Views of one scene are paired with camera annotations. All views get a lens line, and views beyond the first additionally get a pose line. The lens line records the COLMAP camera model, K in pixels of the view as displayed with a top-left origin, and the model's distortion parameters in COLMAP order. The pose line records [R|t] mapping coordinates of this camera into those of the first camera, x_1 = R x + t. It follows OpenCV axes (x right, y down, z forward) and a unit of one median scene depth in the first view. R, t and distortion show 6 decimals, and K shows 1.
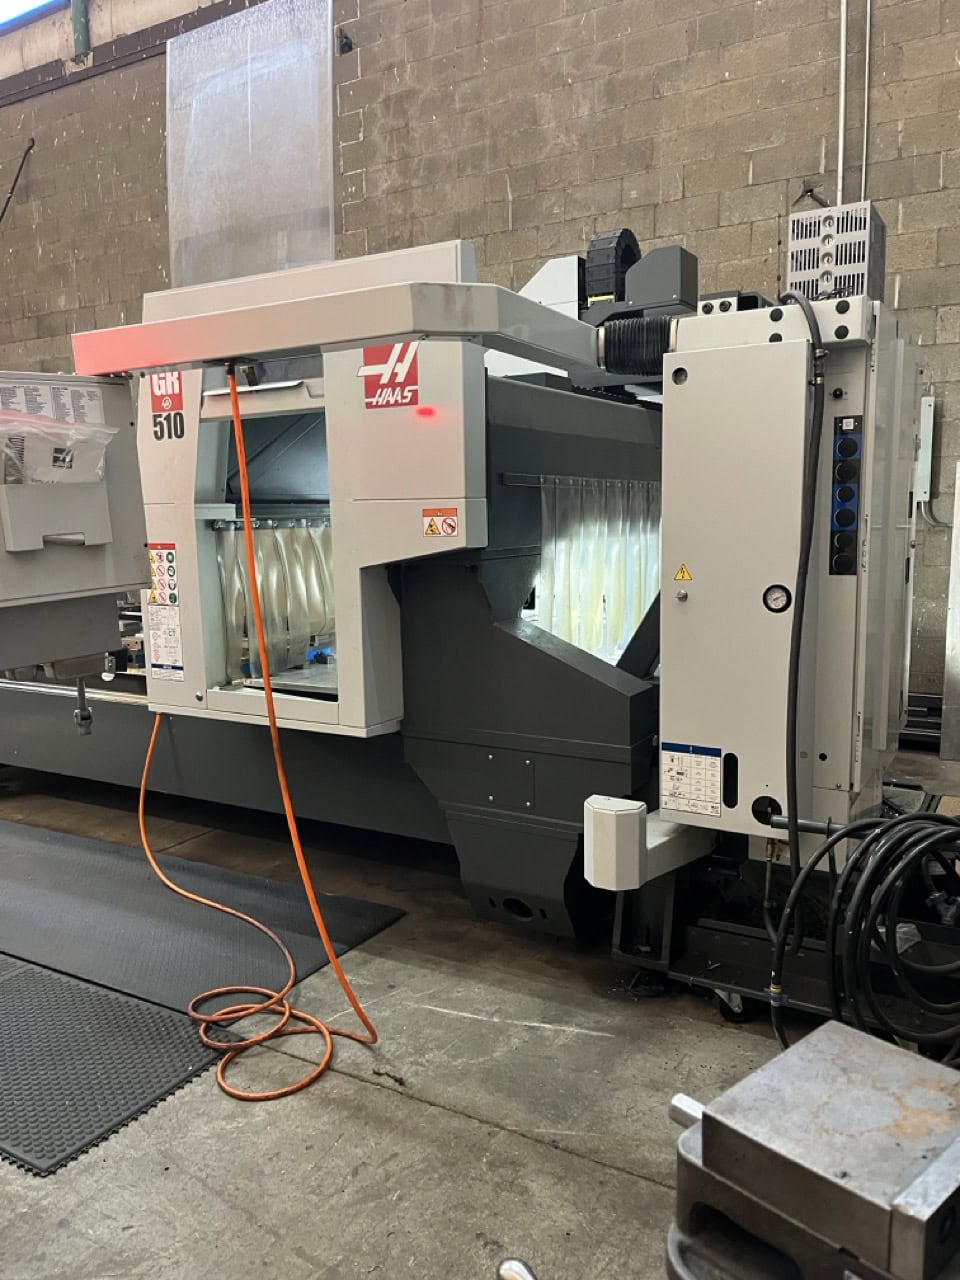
lens RADIAL K [[950.2, 0, 472.4], [0, 950.2, 641.3], [0, 0, 1]] dist [0.083356, -0.108942]
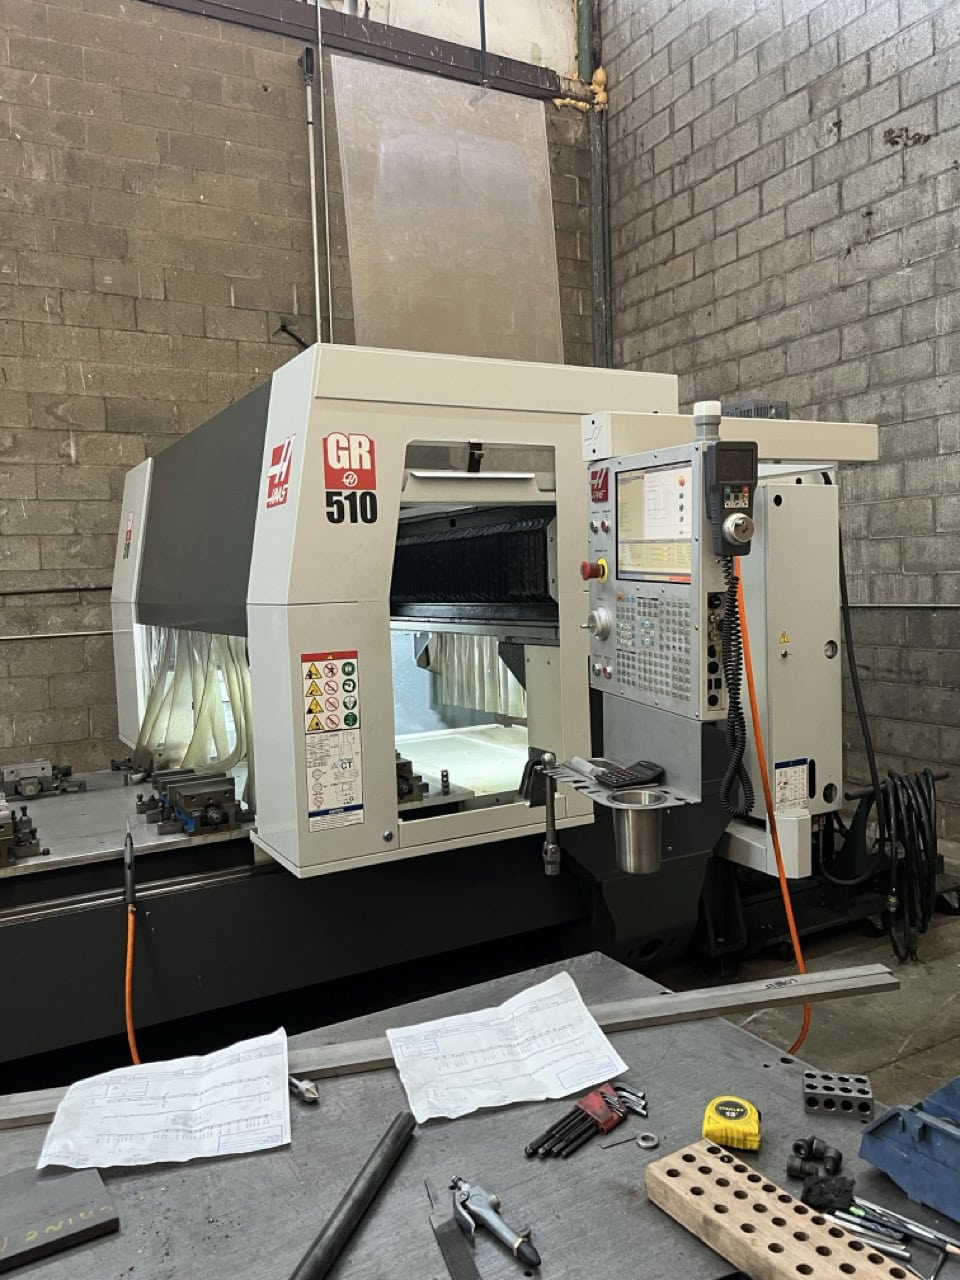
lens RADIAL K [[950.2, 0, 472.4], [0, 950.2, 641.3], [0, 0, 1]] dist [0.083356, -0.108942]
pose [[0.523474, -0.056611, 0.850159, -0.926231], [0.145815, 0.989022, -0.023926, -0.075615], [-0.839472, 0.136491, 0.525982, 0.491097]]
